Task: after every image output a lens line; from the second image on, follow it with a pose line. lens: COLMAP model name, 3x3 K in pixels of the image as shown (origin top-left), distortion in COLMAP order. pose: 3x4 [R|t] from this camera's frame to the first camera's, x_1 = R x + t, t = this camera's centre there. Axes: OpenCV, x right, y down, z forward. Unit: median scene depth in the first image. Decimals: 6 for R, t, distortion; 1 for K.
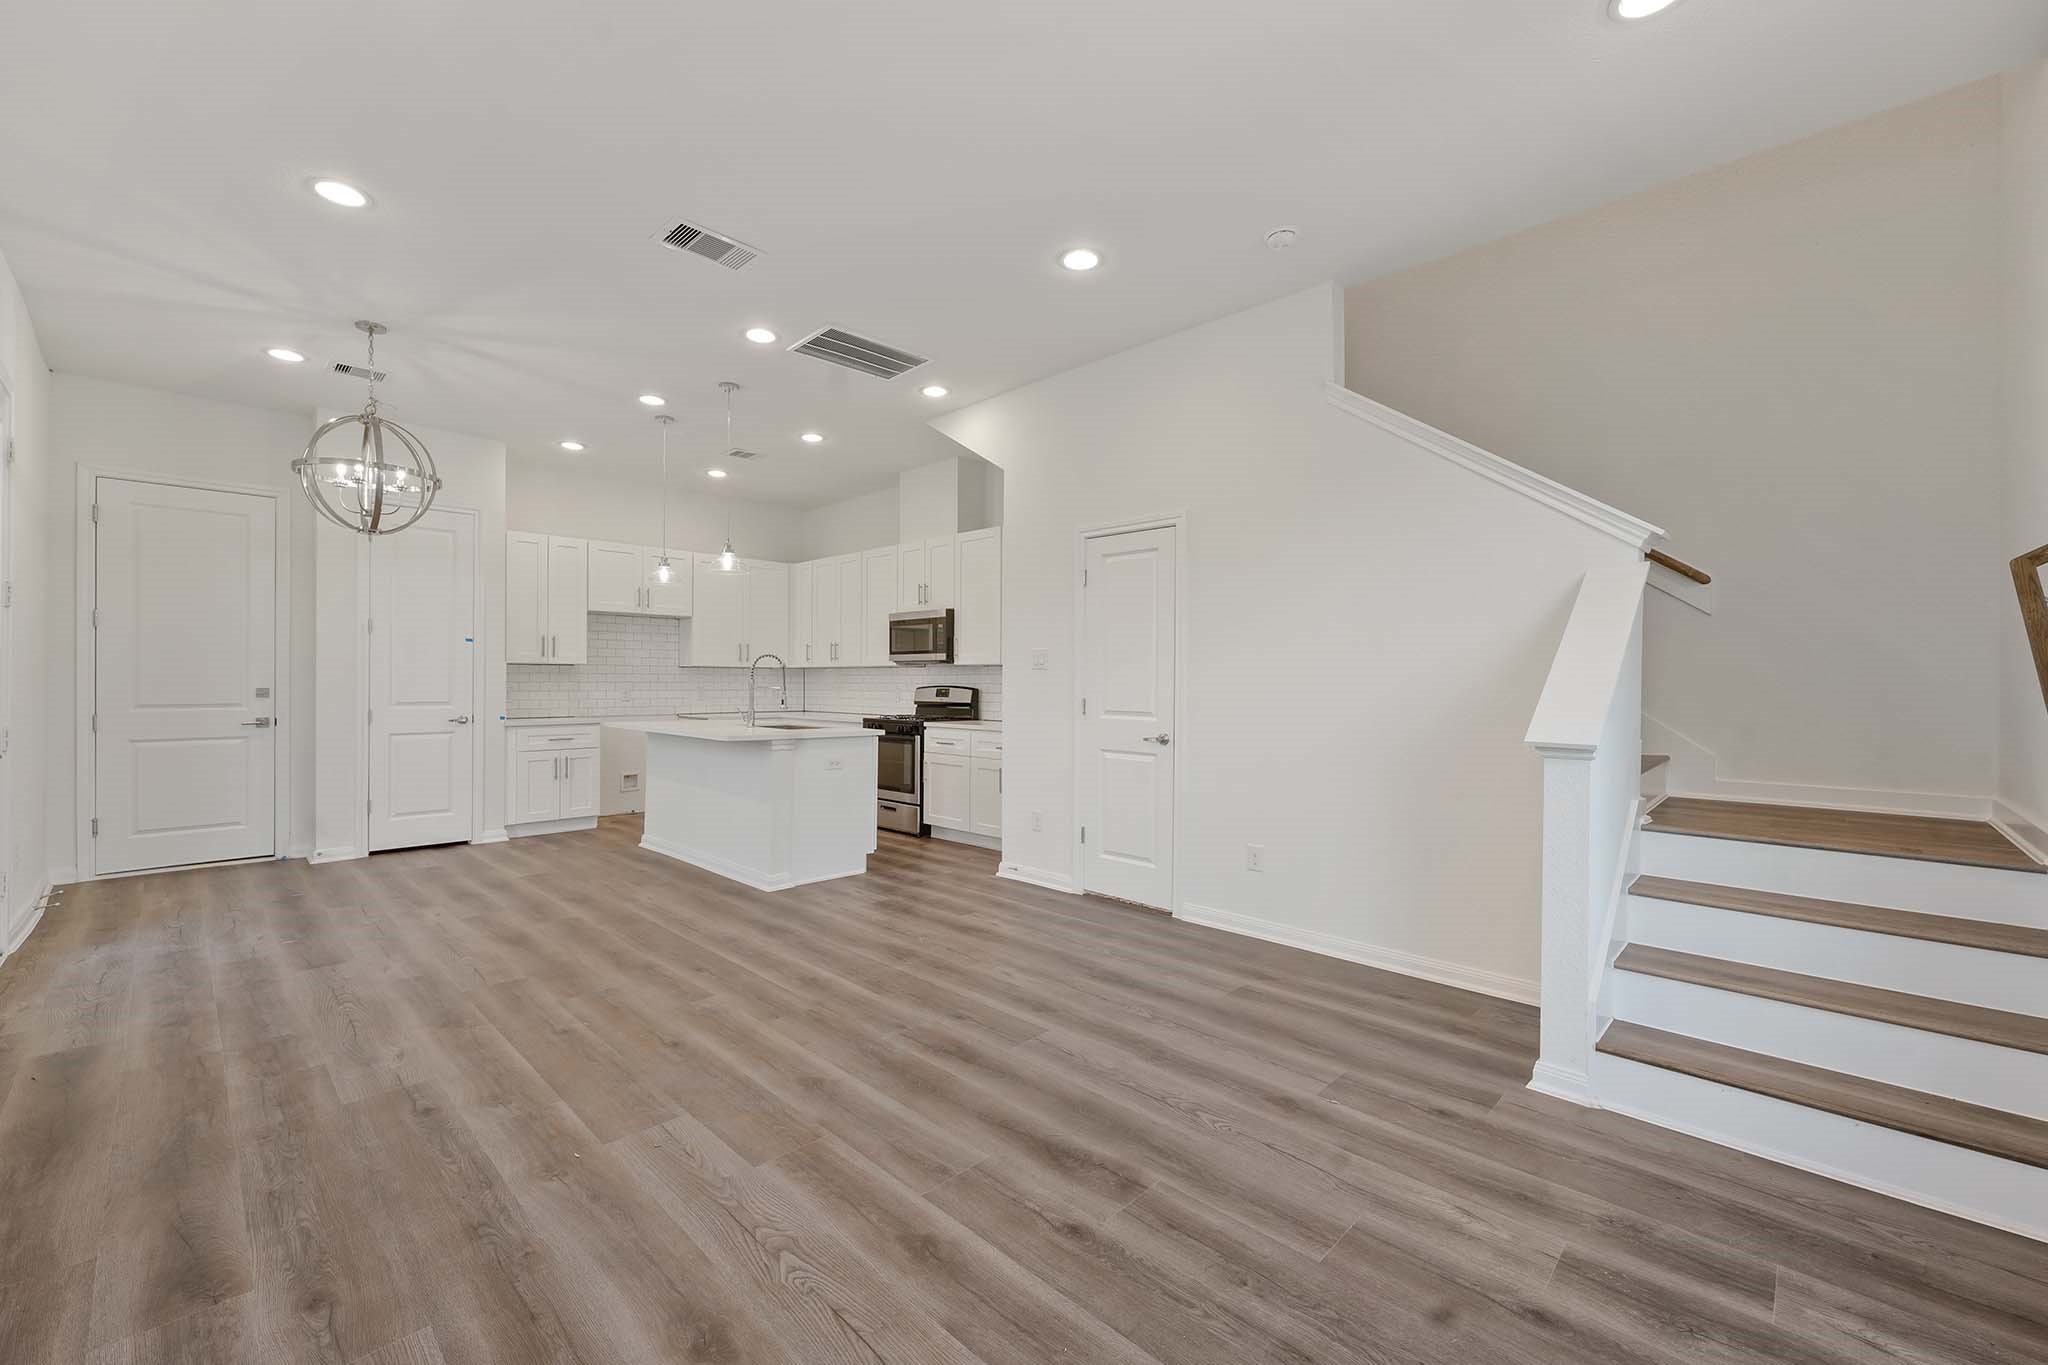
lens RADIAL K [[845.5, 0, 1023.7], [0, 845.5, 687.3], [0, 0, 1]] dist [0.002056, 0.000417]
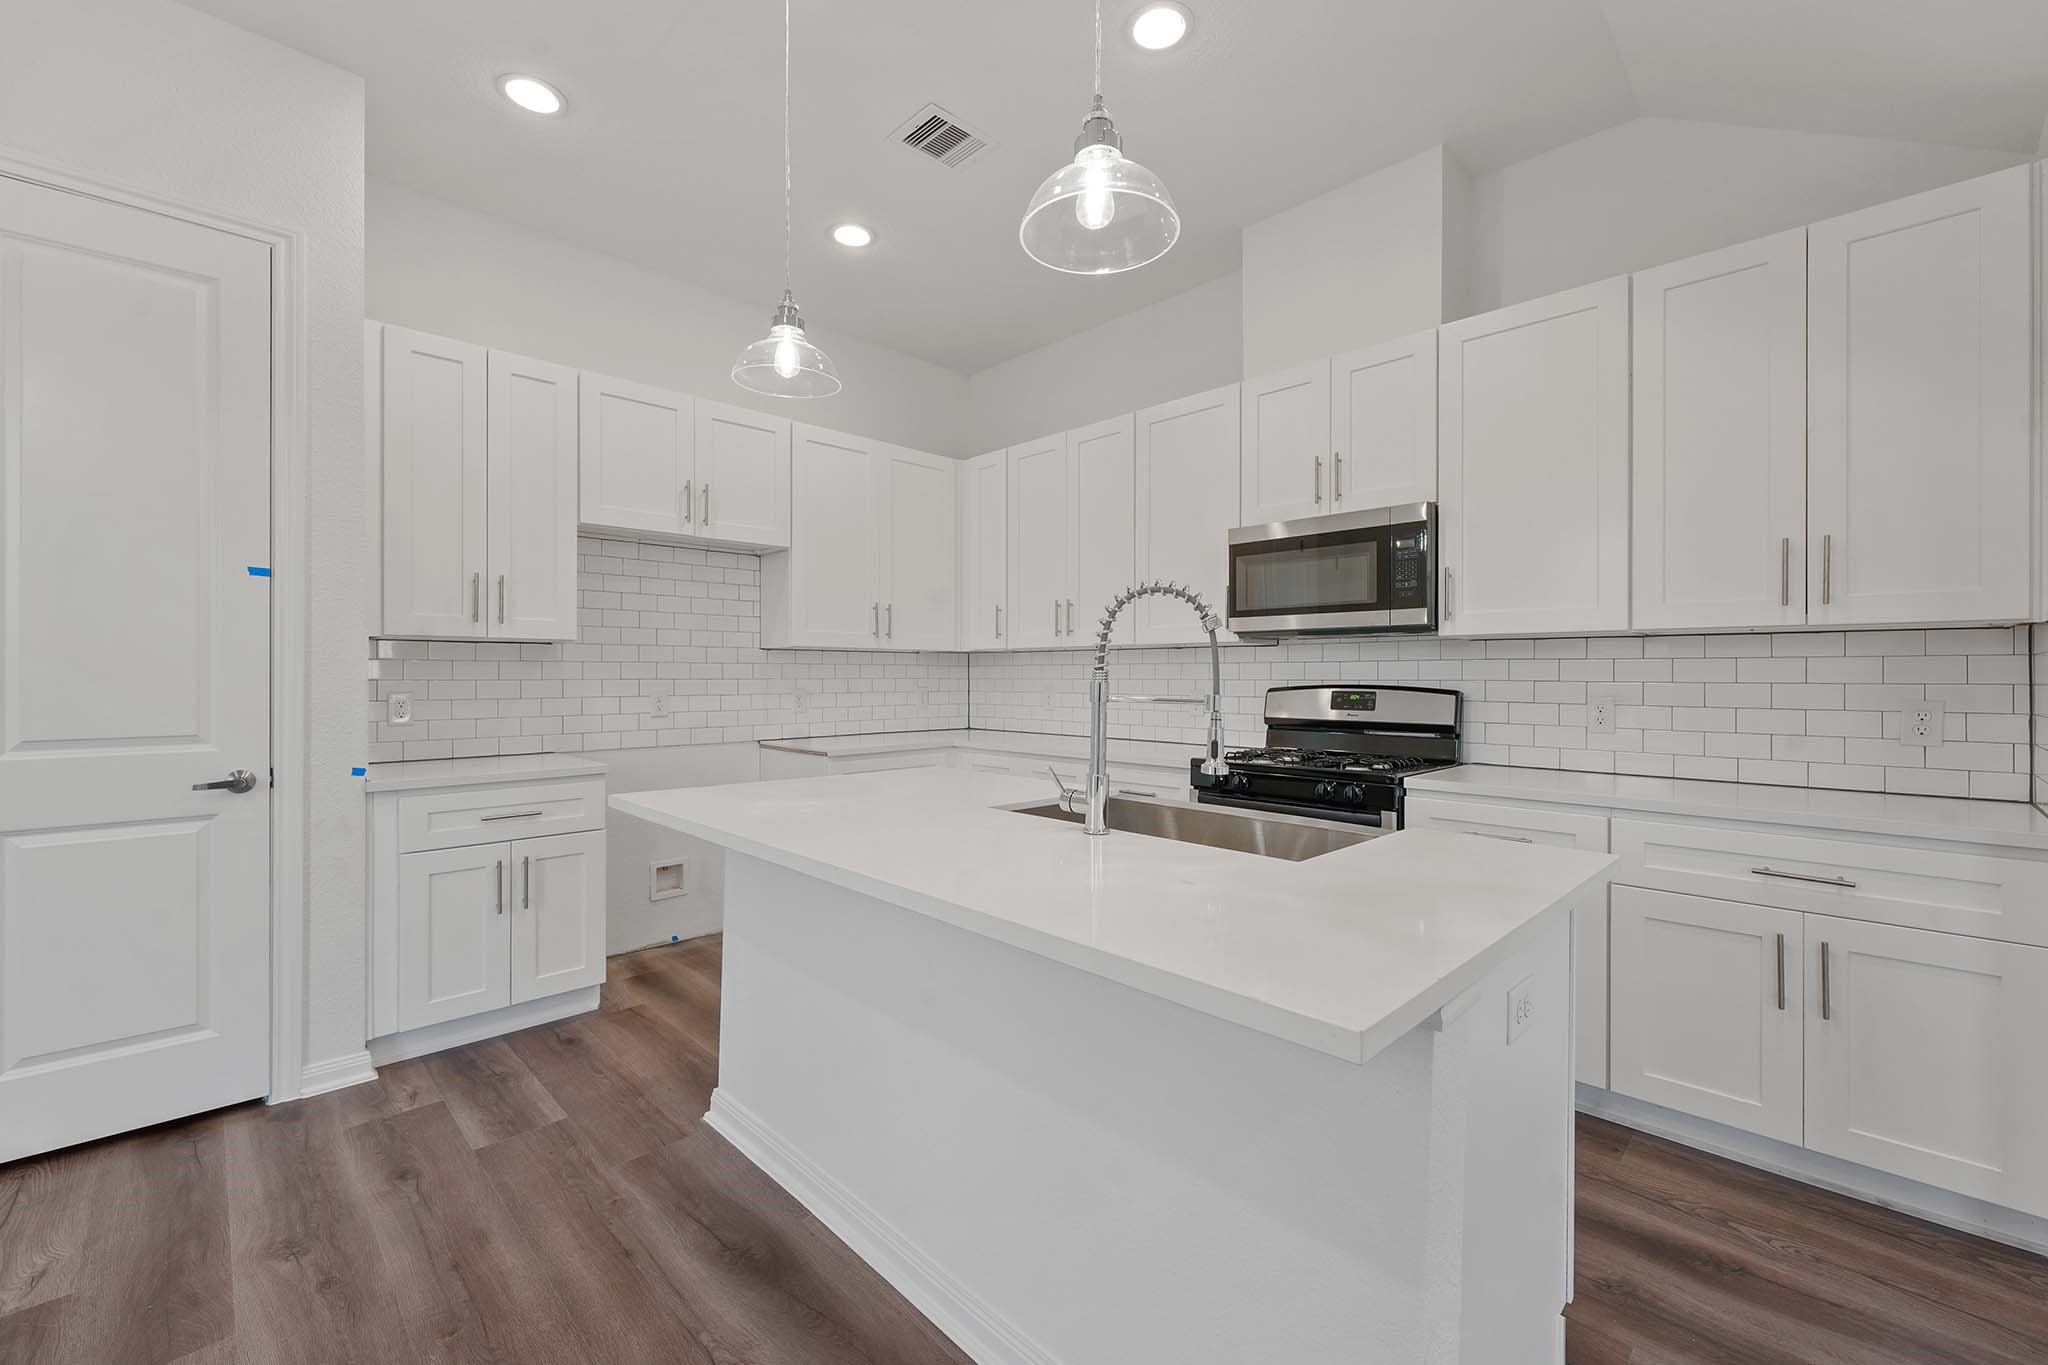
lens RADIAL K [[845.5, 0, 1019.8], [0, 845.5, 679.8], [0, 0, 1]] dist [0.002056, 0.000417]
pose [[0.999654, -0.002417, -0.026175, -0.300285], [0.002419, 0.999997, 0.000052, -0.006264], [0.026175, -0.000115, 0.999657, 0.621719]]
